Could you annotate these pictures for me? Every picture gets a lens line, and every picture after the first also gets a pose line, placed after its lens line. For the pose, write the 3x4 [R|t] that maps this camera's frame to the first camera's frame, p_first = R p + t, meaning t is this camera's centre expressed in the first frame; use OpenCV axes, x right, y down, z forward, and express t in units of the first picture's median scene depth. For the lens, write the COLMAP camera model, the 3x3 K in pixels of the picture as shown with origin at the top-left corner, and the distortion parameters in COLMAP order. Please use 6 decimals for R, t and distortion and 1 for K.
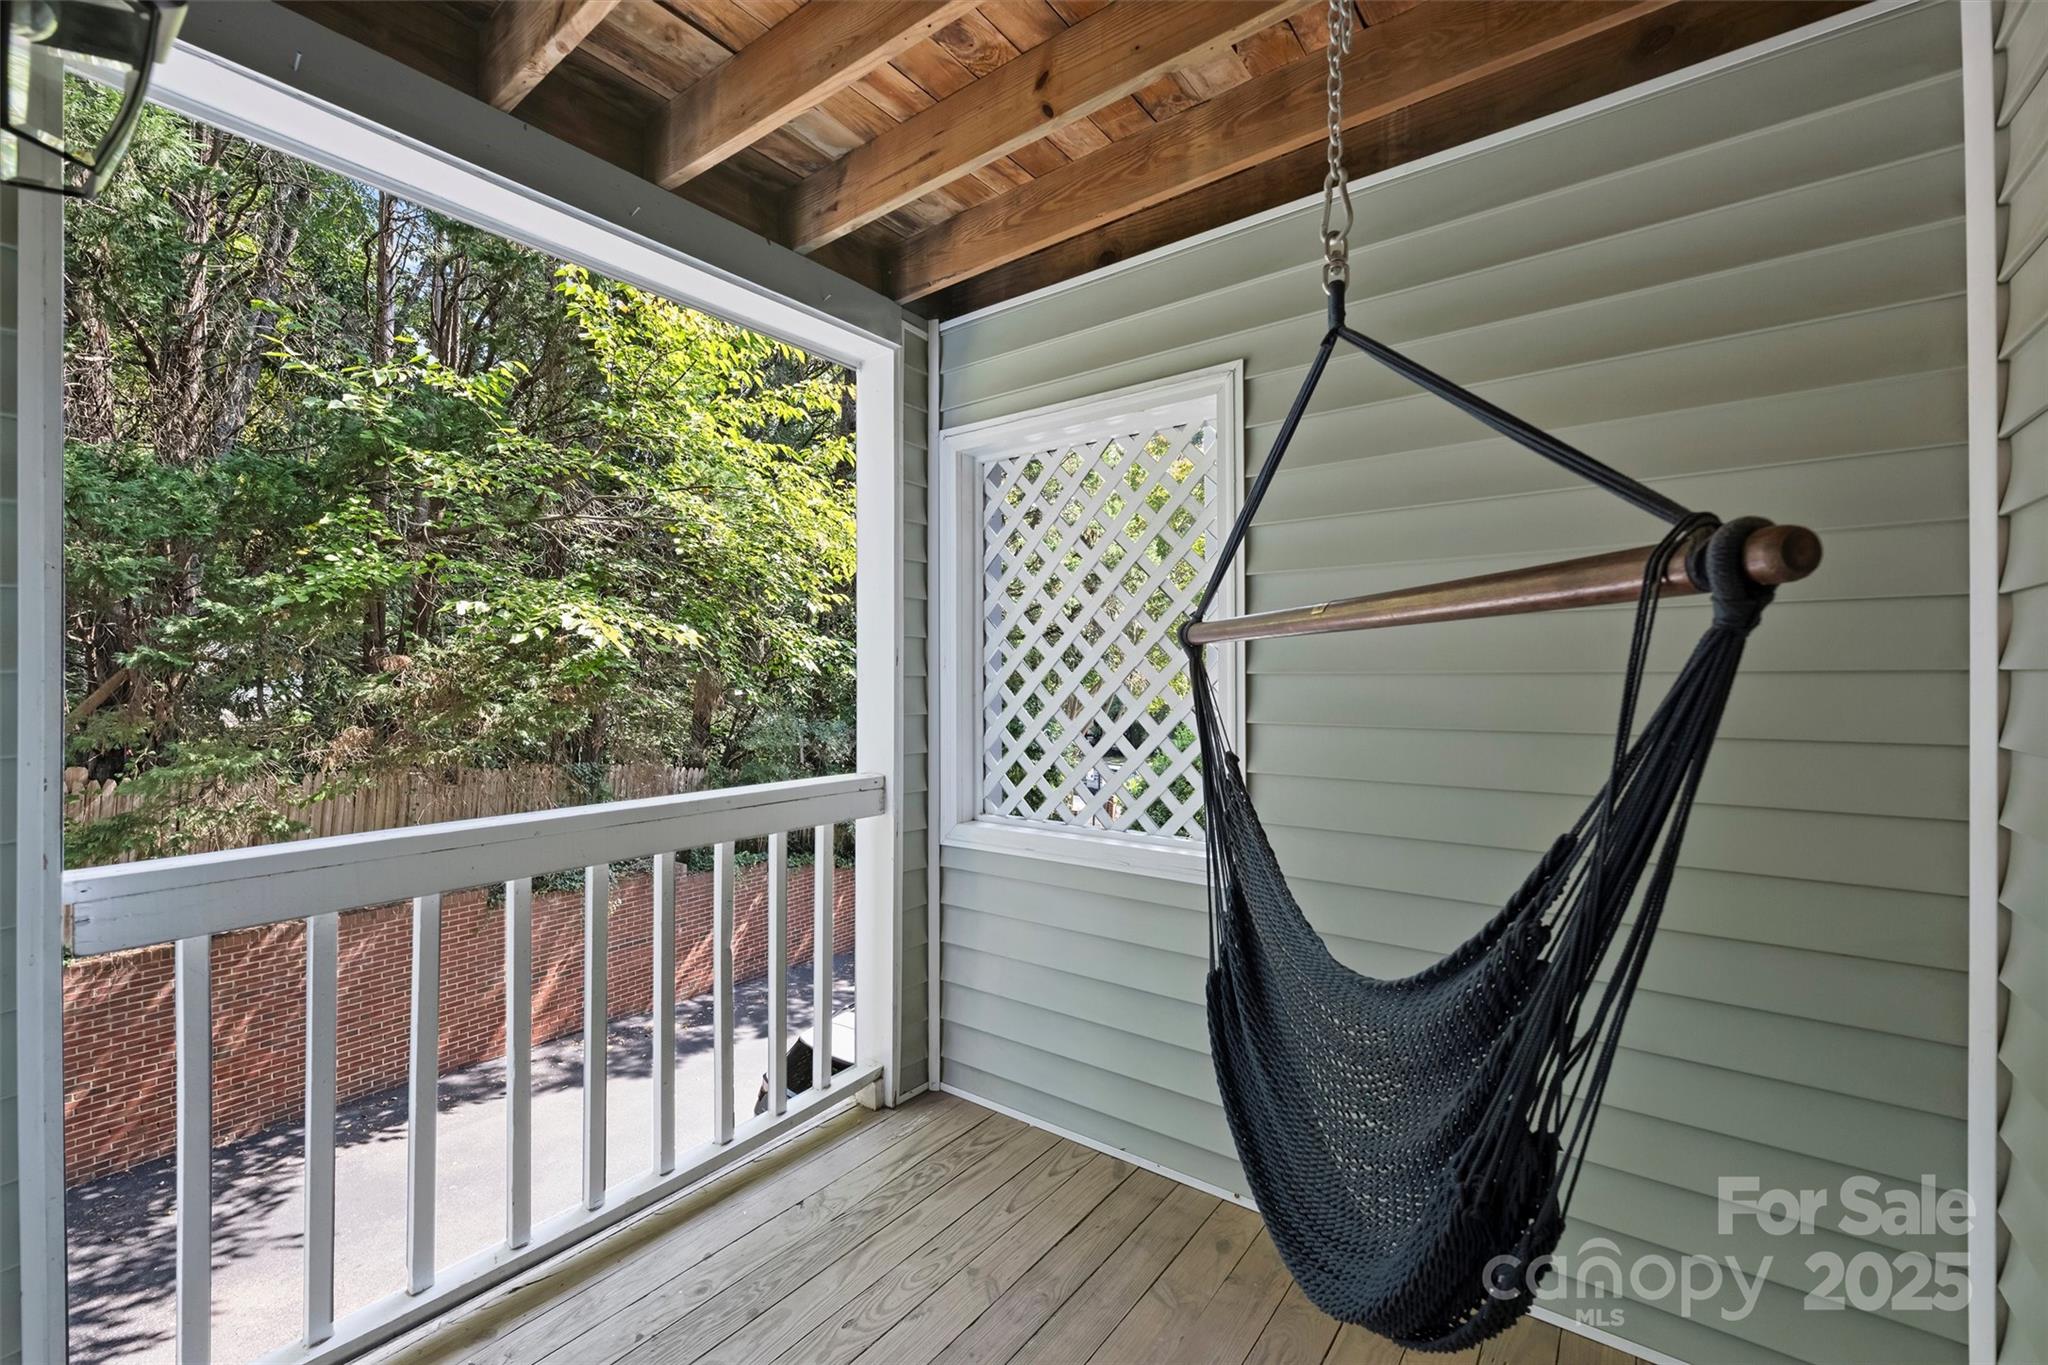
lens RADIAL K [[843.9, 0, 1032.8], [0, 843.9, 677.4], [0, 0, 1]] dist [-0.000895, -0.000114]
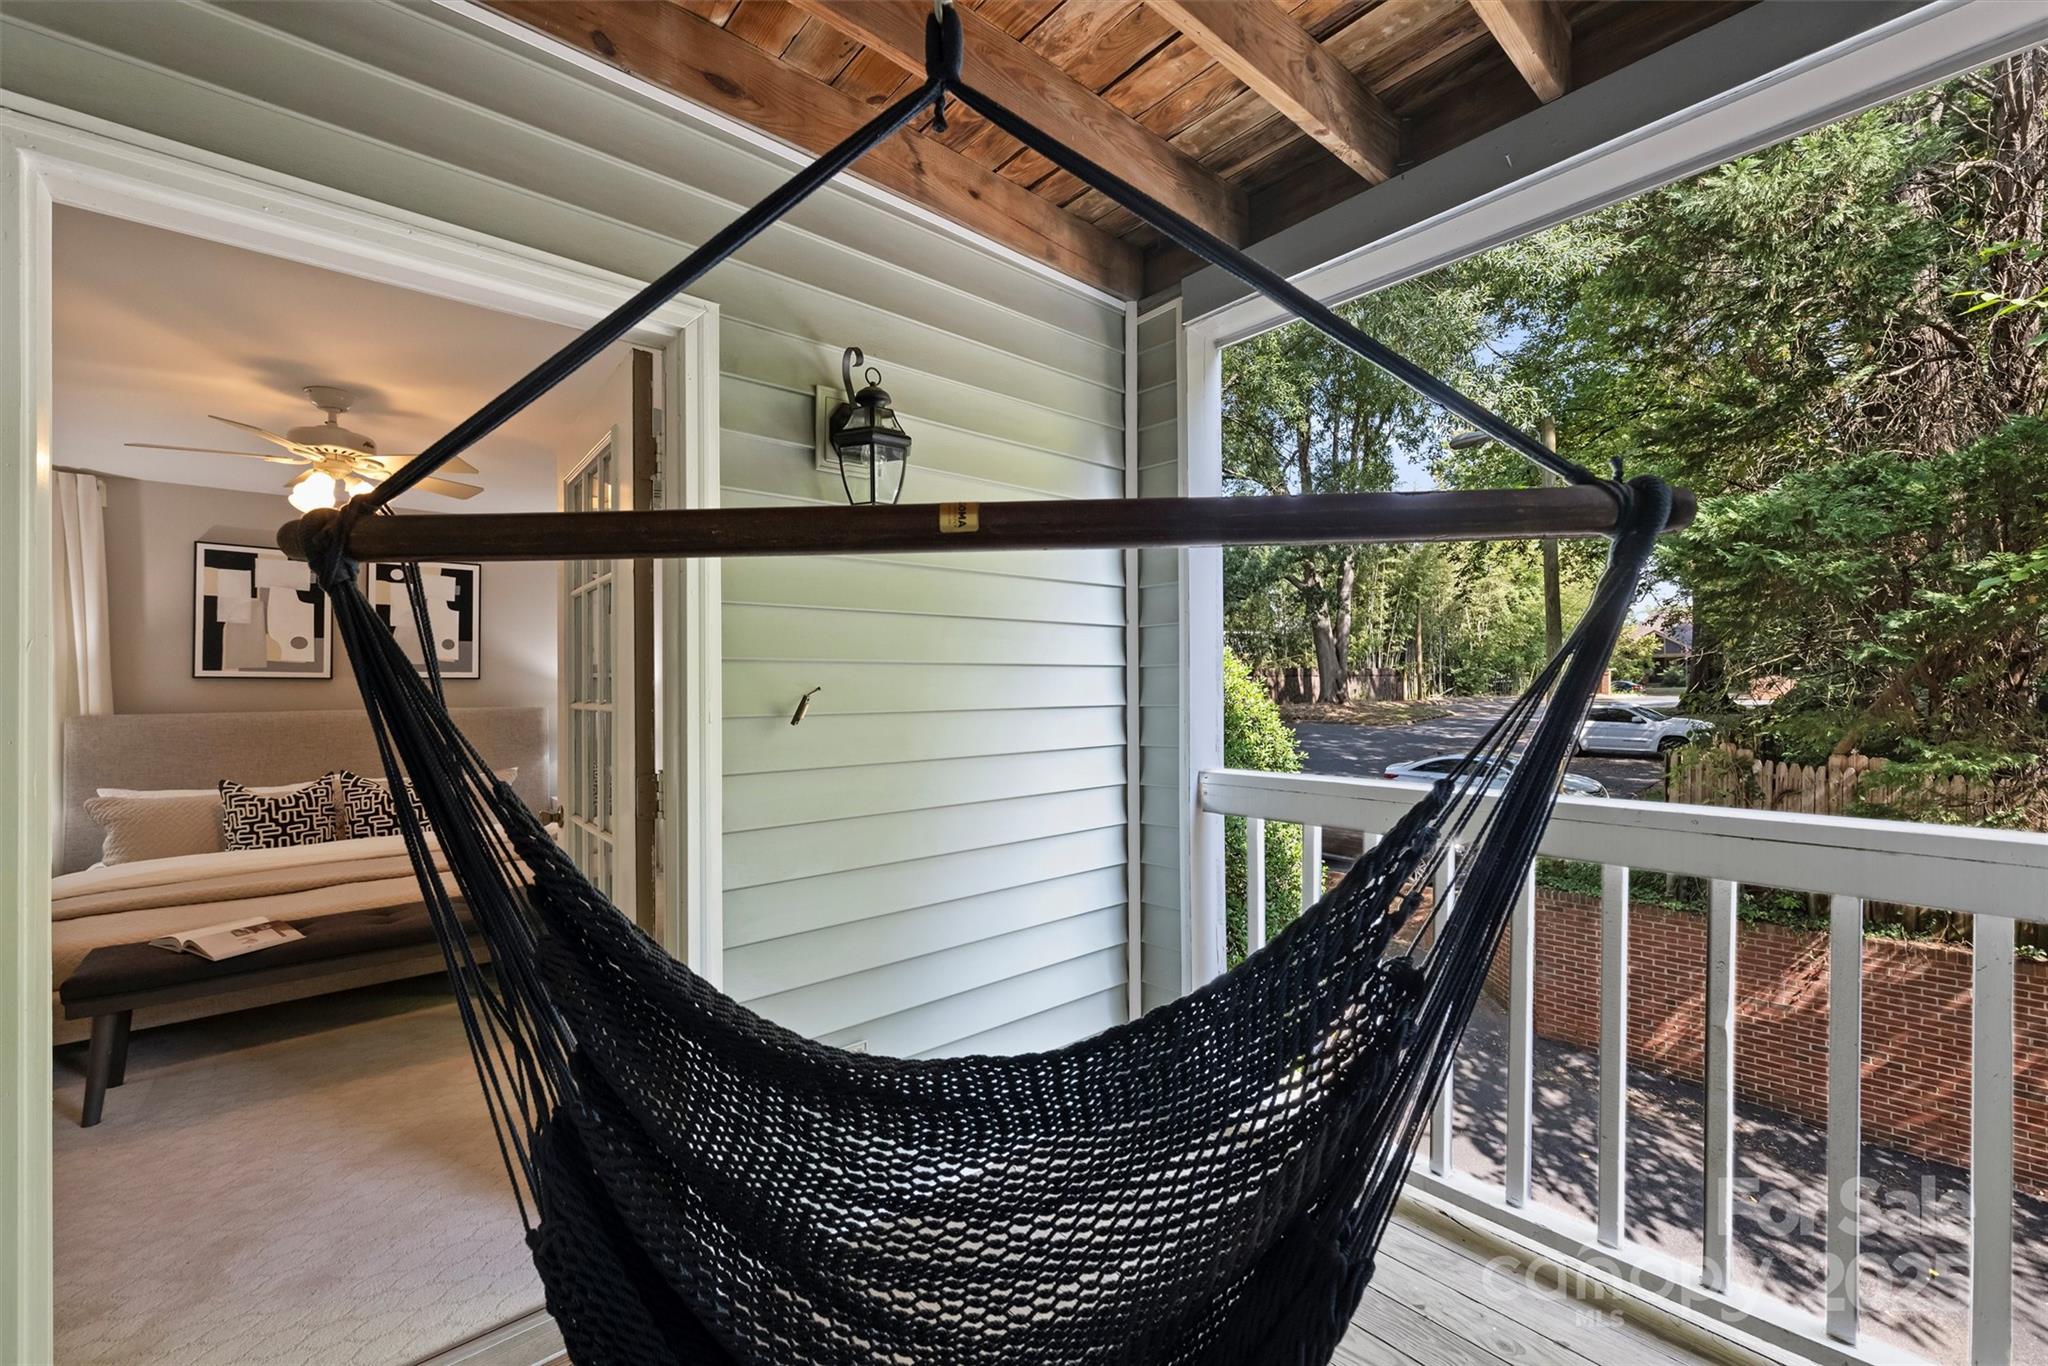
lens RADIAL K [[813.7, 0, 1015.6], [0, 813.7, 683.7], [0, 0, 1]] dist [-0.000780, 0.000012]
pose [[-0.214617, -0.000514, -0.976698, 0.120731], [0.007709, 0.999968, -0.002220, 0.006058], [0.976668, -0.008006, -0.214606, 0.149866]]
